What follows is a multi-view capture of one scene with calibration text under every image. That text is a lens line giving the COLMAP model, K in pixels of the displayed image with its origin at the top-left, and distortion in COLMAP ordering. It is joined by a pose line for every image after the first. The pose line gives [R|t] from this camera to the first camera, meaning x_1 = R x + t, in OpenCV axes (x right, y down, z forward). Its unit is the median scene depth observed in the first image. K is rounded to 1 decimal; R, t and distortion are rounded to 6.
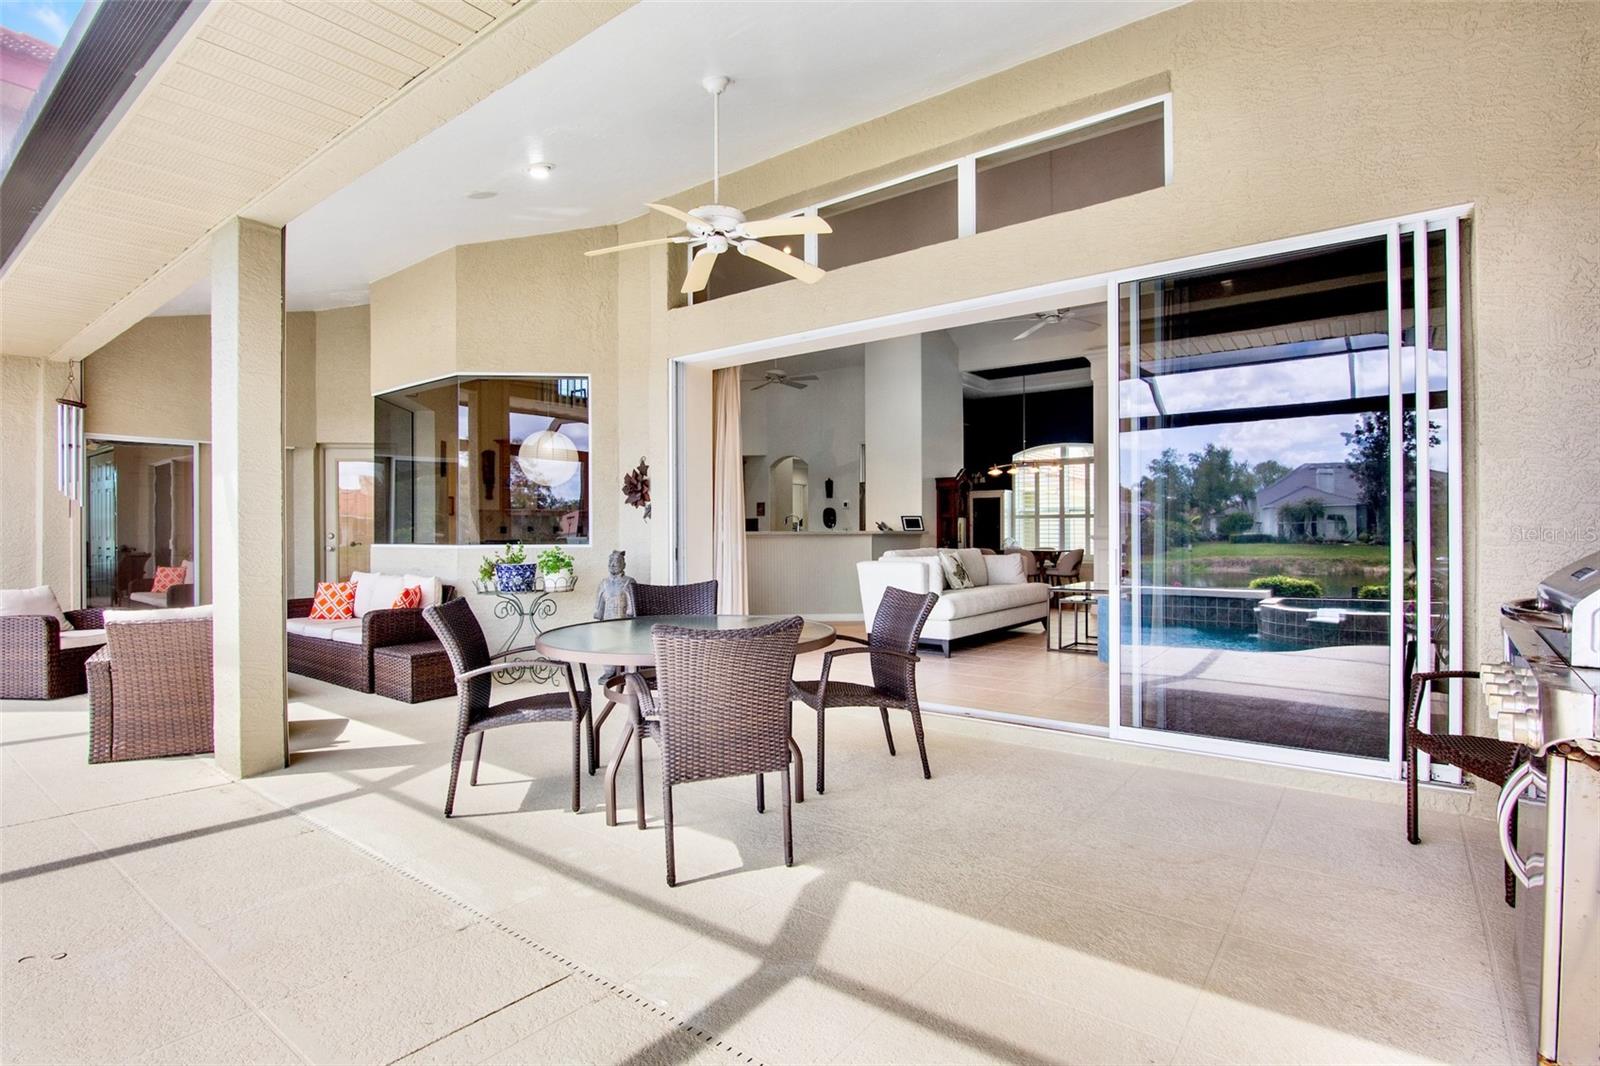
lens RADIAL K [[788.2, 0, 805.6], [0, 788.2, 533.3], [0, 0, 1]] dist [-0.018975, 0.001562]
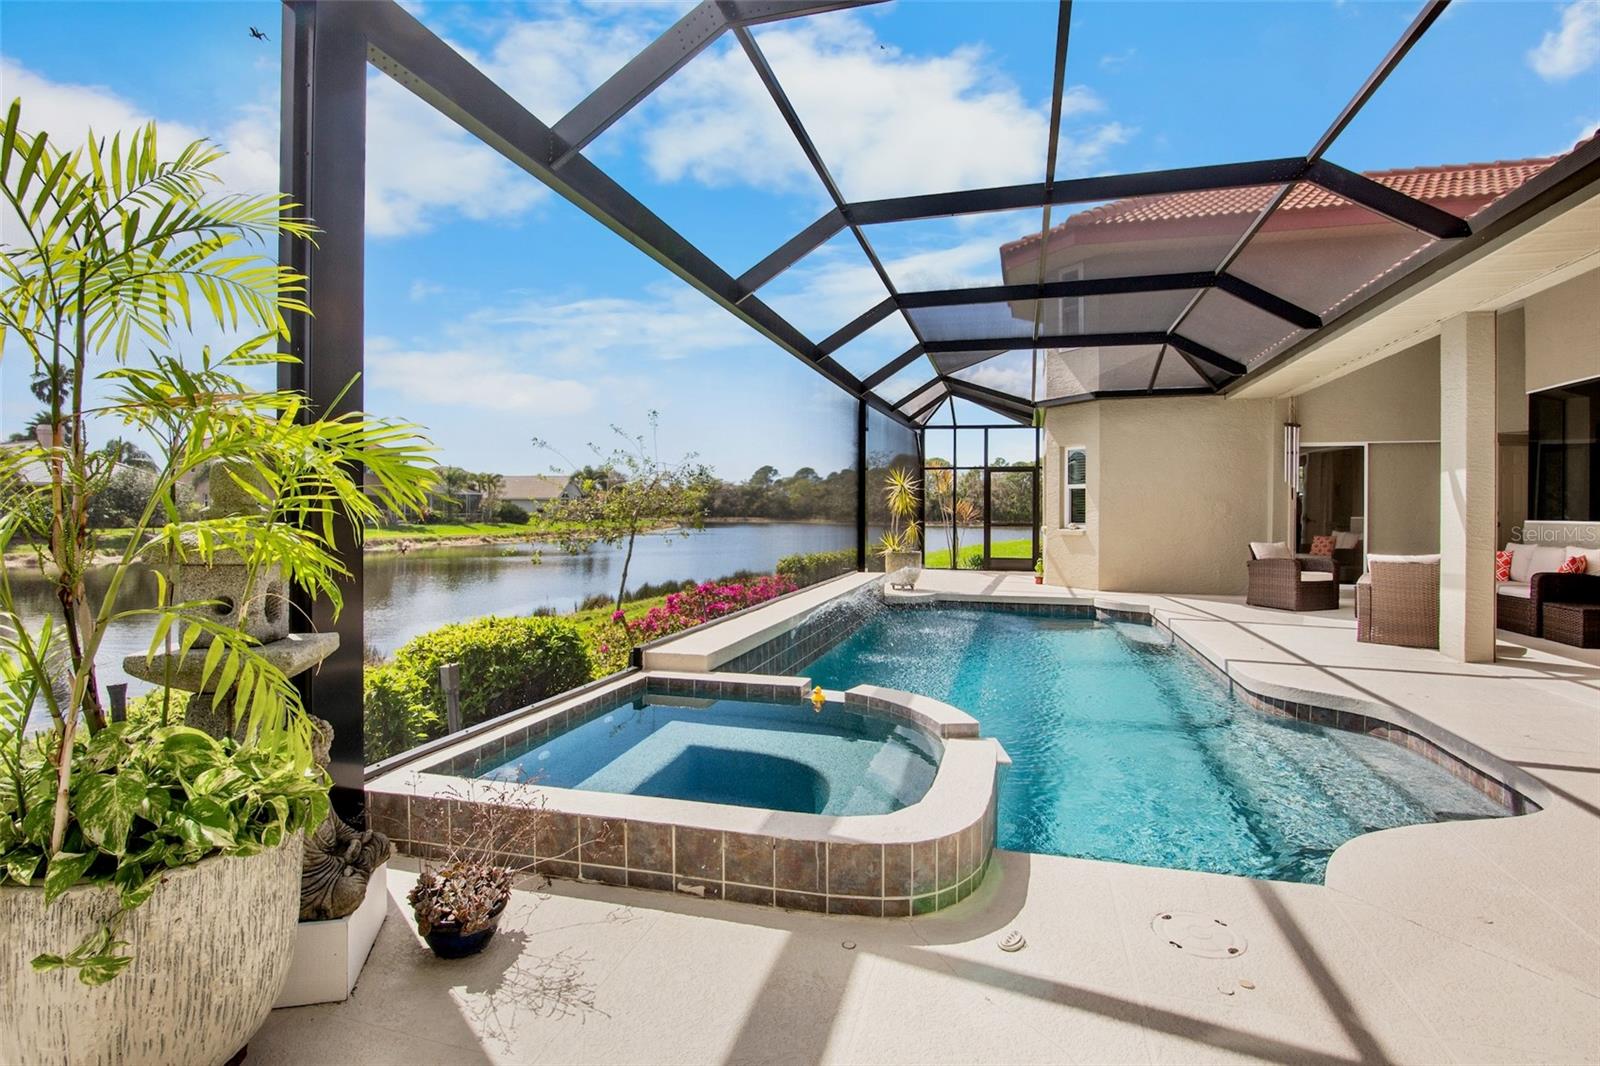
lens RADIAL K [[788.2, 0, 793.9], [0, 788.2, 510.1], [0, 0, 1]] dist [-0.018975, 0.001562]
pose [[0.354398, 0.003710, -0.935087, 0.171586], [-0.005651, 0.999982, 0.001826, 0.004210], [0.935077, 0.004638, 0.354413, -0.525563]]
